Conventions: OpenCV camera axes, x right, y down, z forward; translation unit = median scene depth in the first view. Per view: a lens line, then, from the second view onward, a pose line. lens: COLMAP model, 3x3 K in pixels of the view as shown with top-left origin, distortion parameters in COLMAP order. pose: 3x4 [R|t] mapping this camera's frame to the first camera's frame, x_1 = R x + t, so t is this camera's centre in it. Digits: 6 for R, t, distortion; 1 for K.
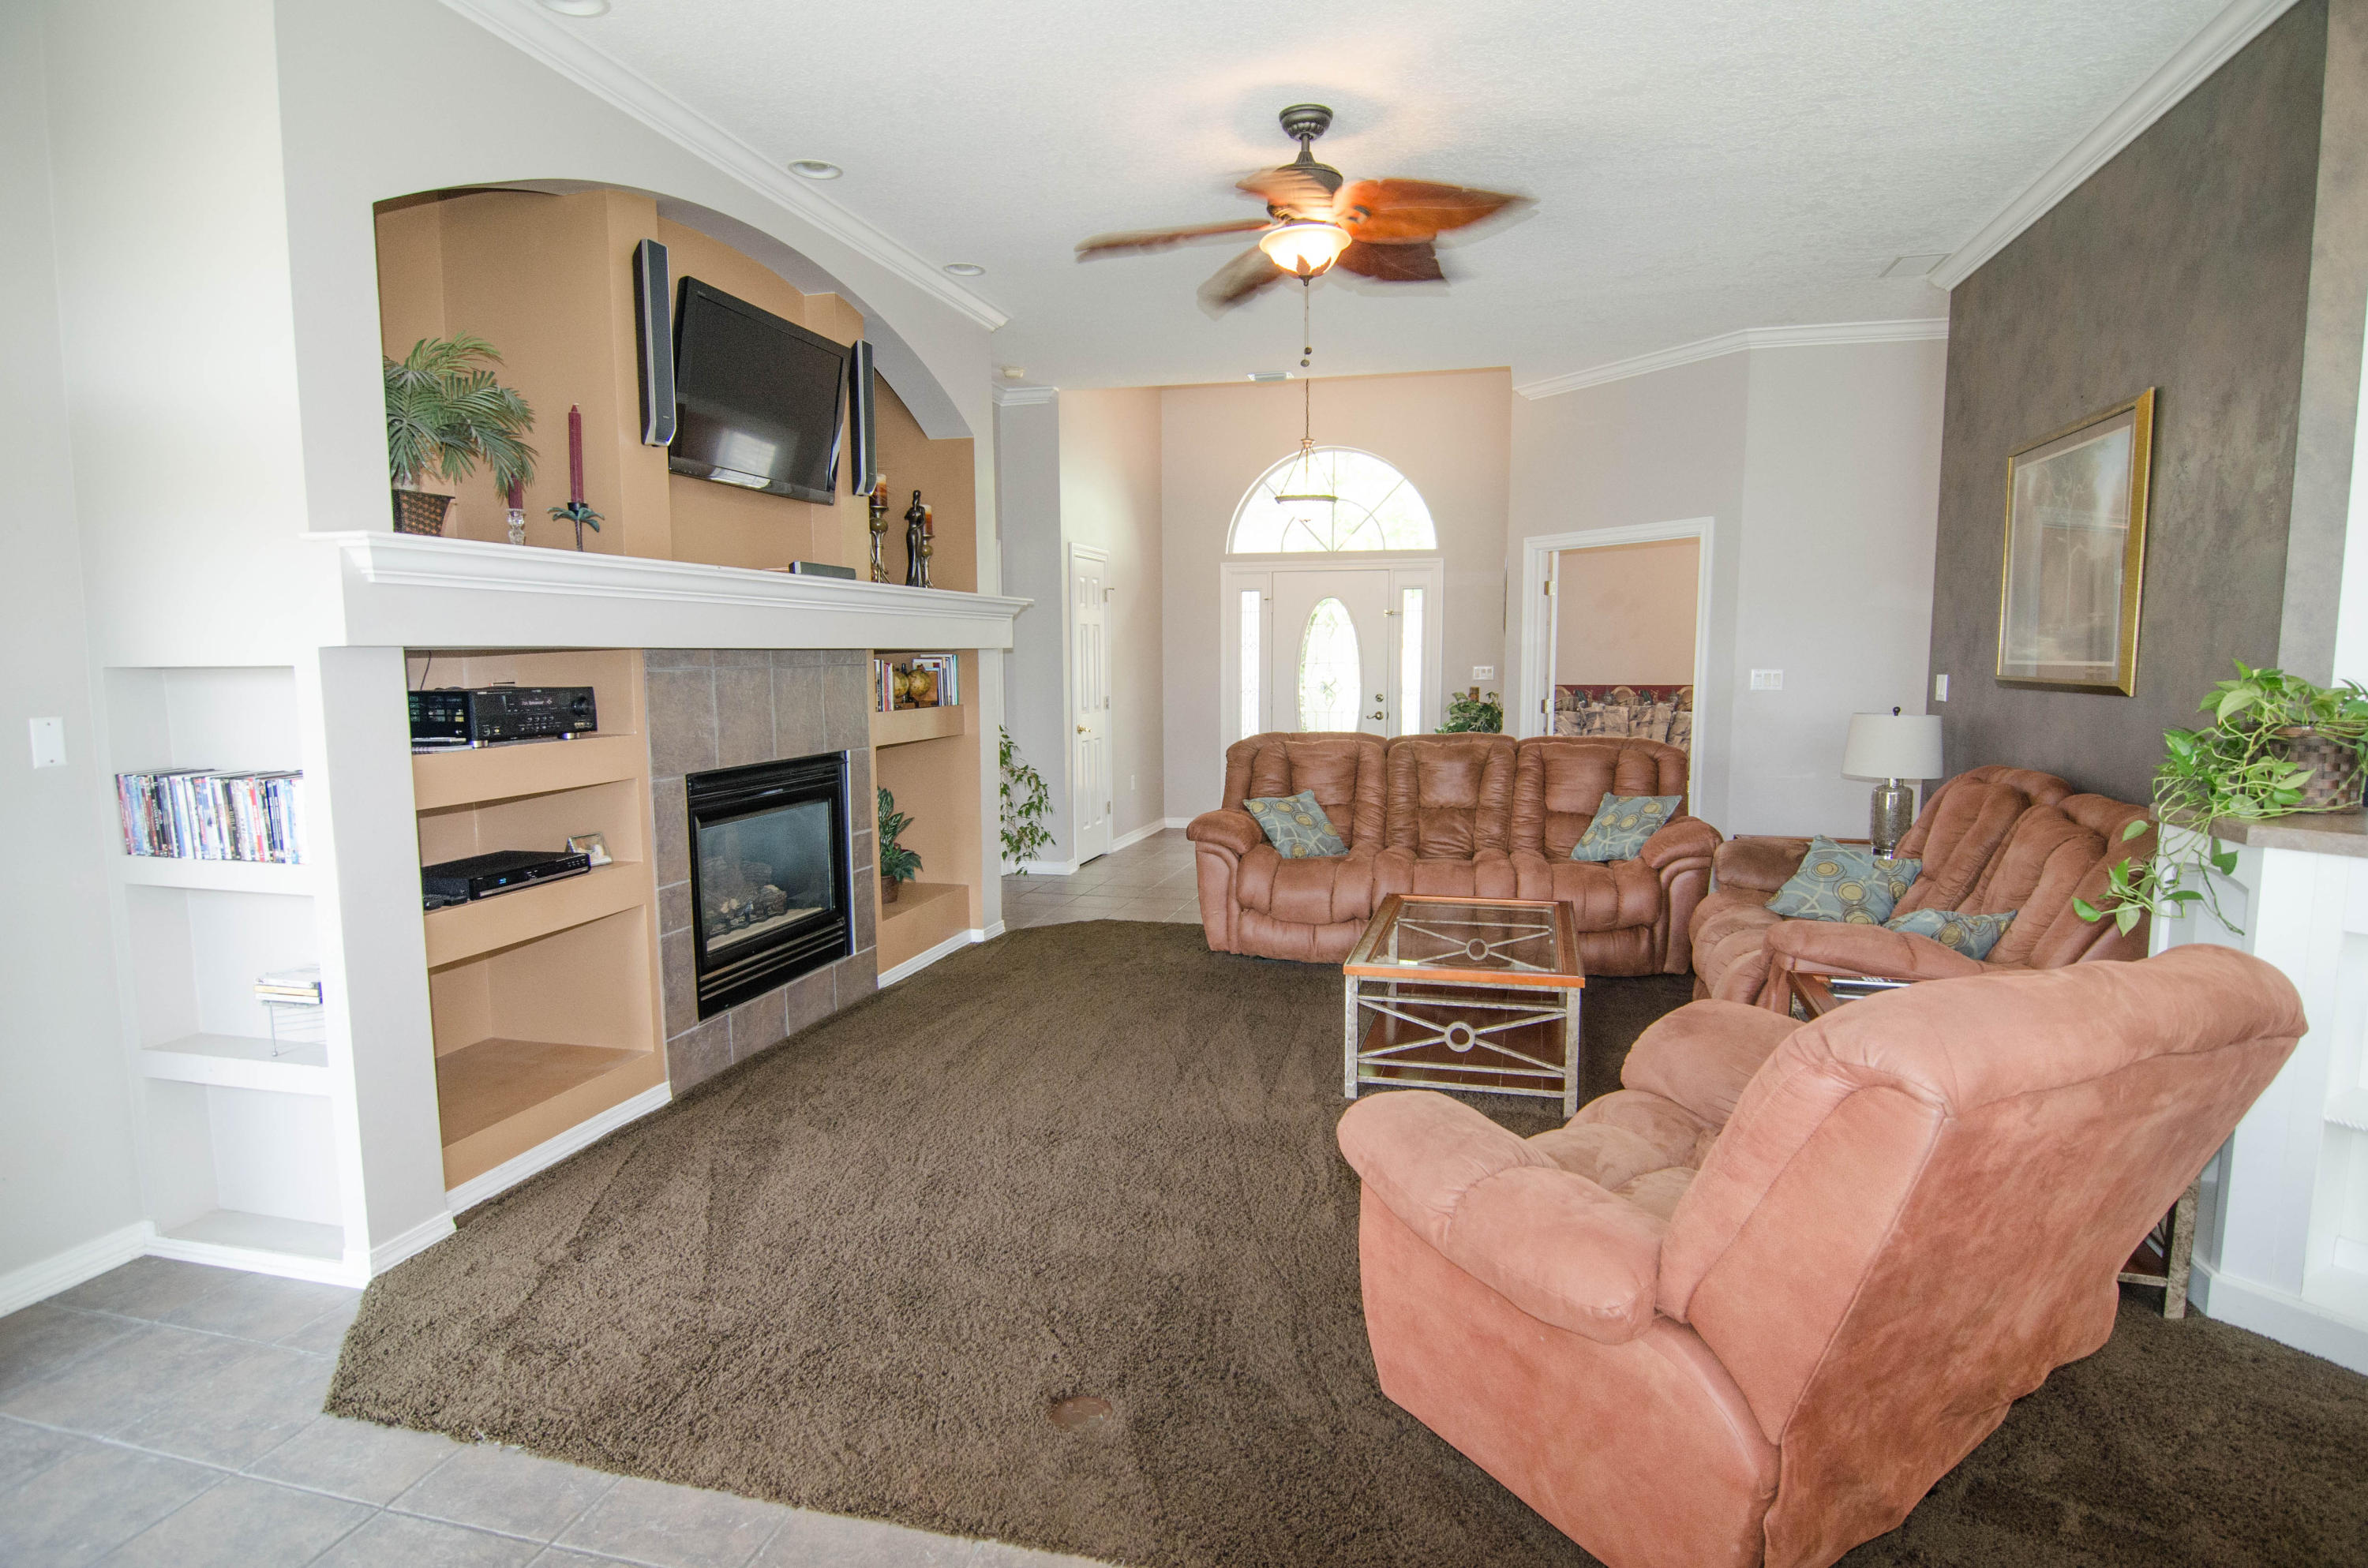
lens RADIAL K [[1267.9, 0, 1176.2], [0, 1267.9, 800.8], [0, 0, 1]] dist [-0.012259, -0.007186]
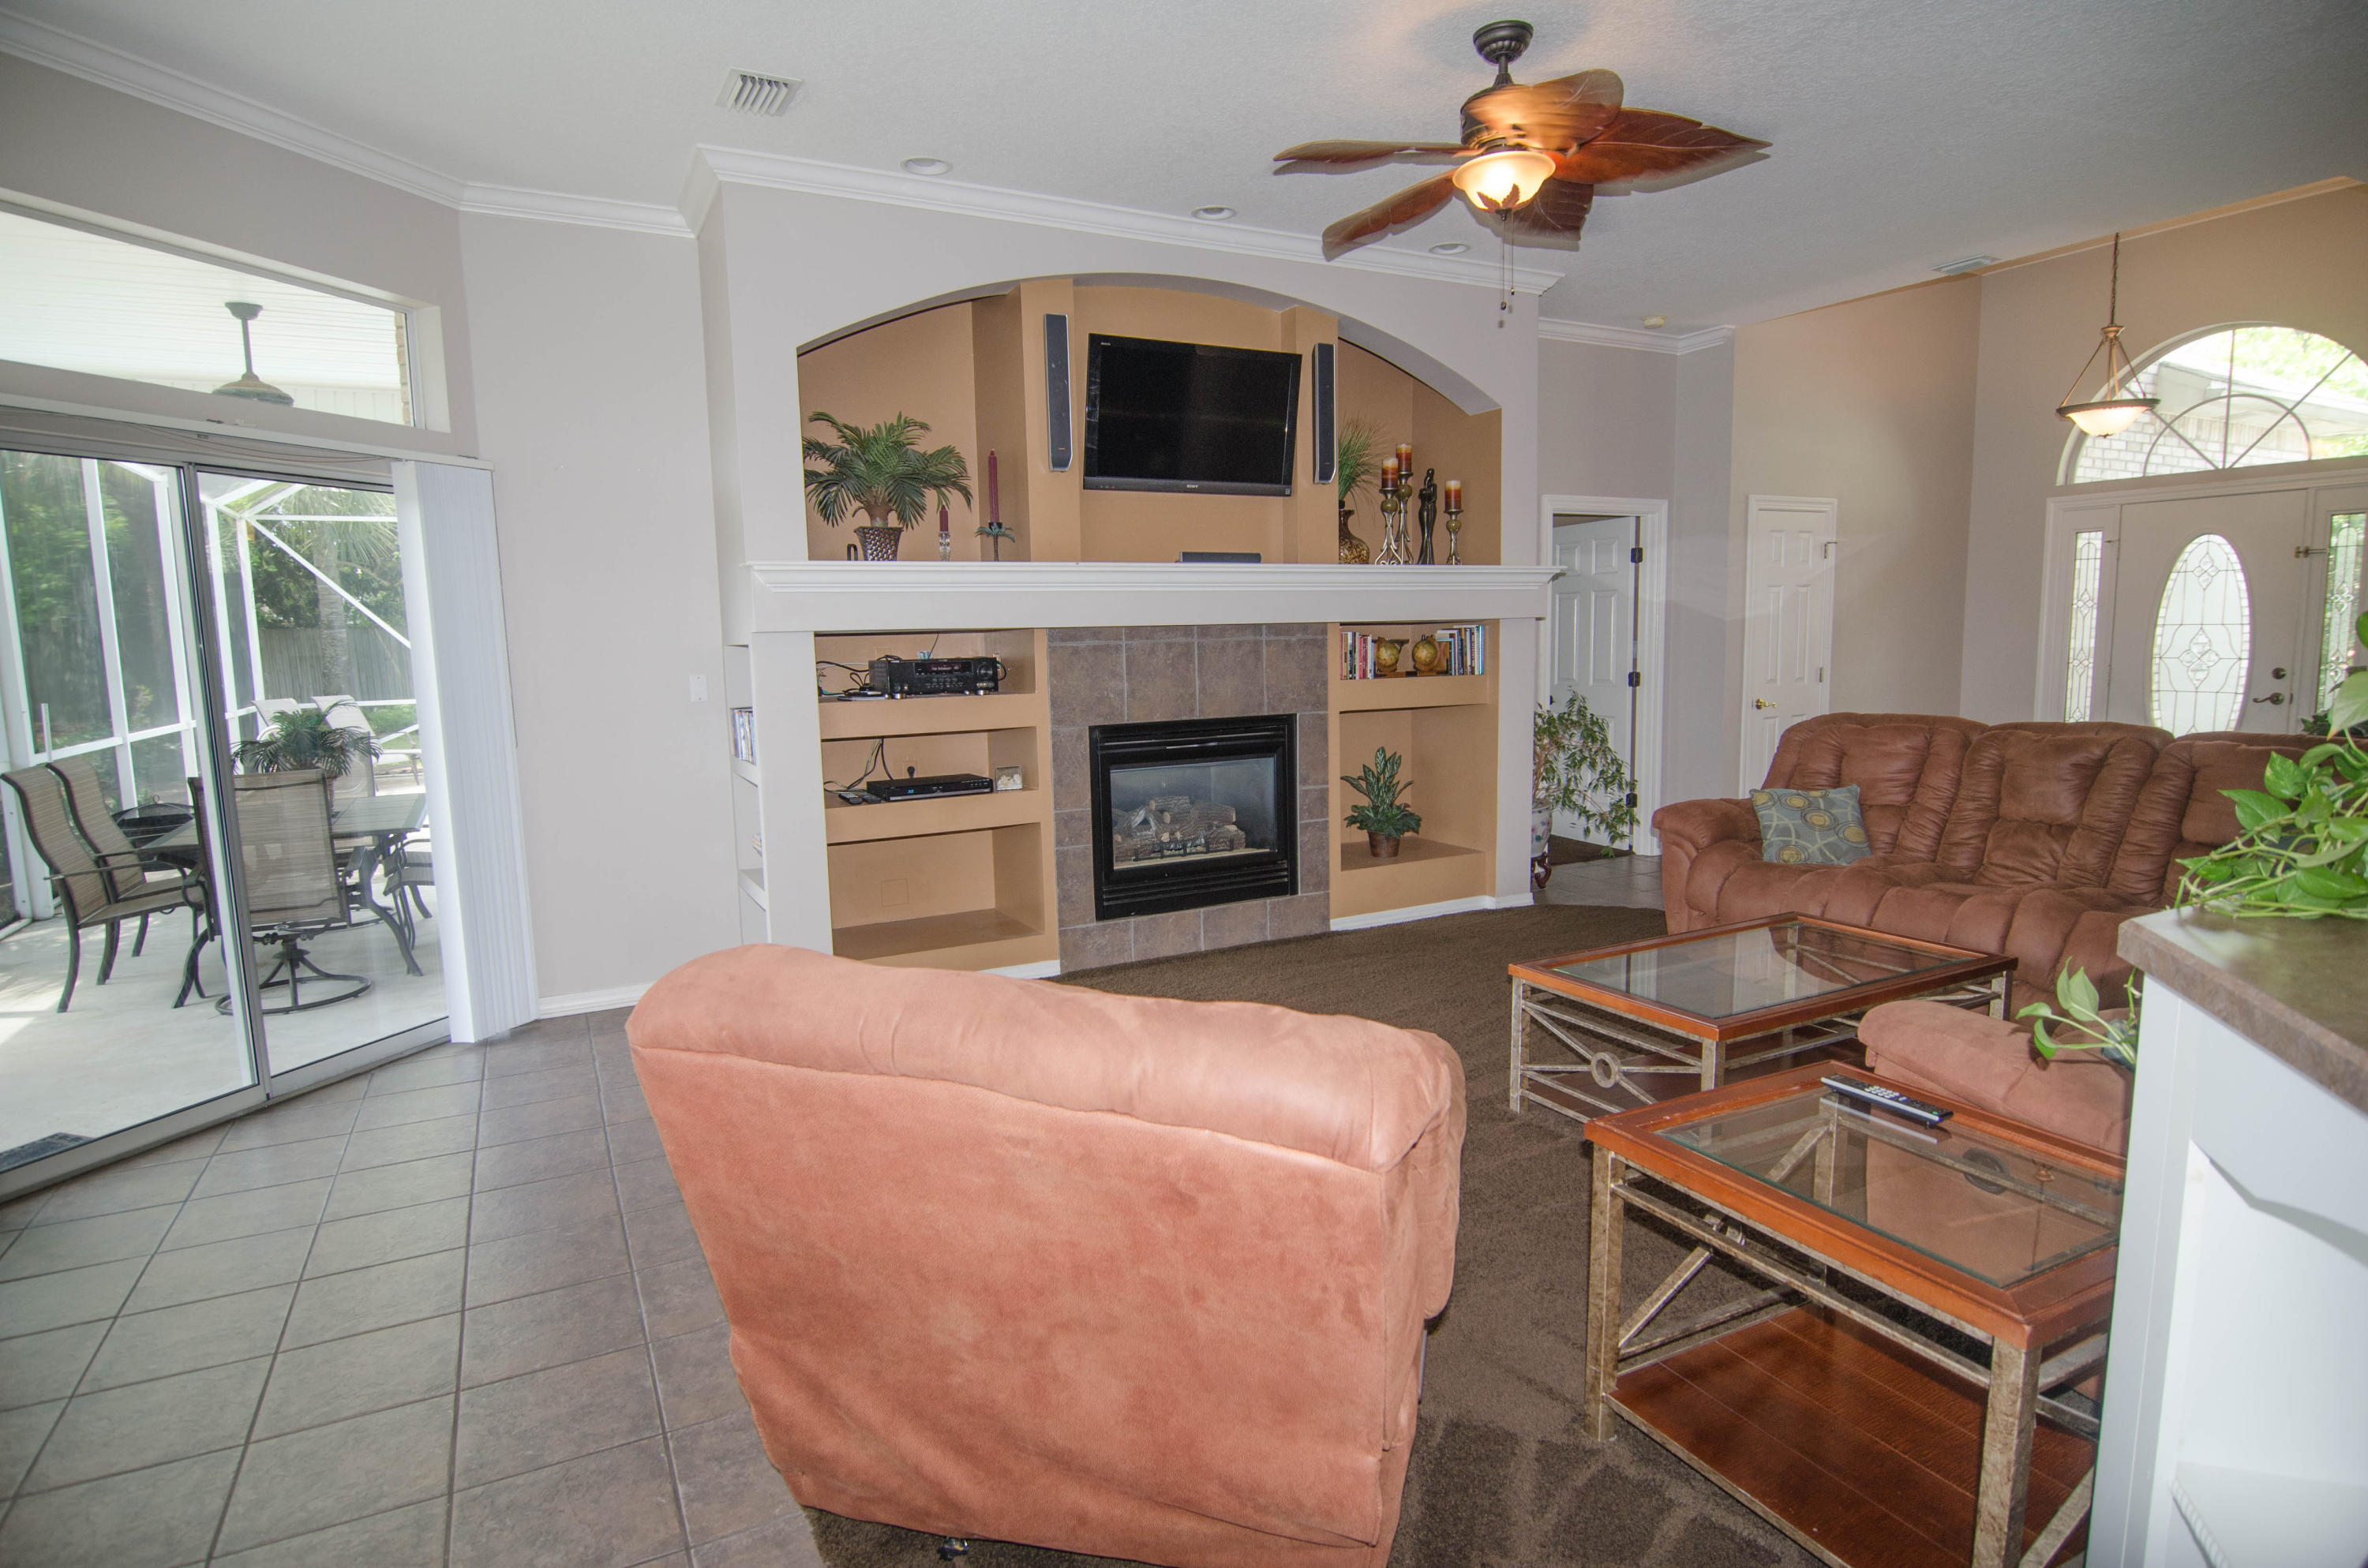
lens RADIAL K [[1267.9, 0, 1191.7], [0, 1267.9, 797.8], [0, 0, 1]] dist [-0.012259, -0.007186]
pose [[0.682307, 0.084234, -0.726197, 0.523480], [-0.065764, 0.996385, 0.053785, -0.020401], [0.728102, 0.011060, 0.685380, 0.167976]]
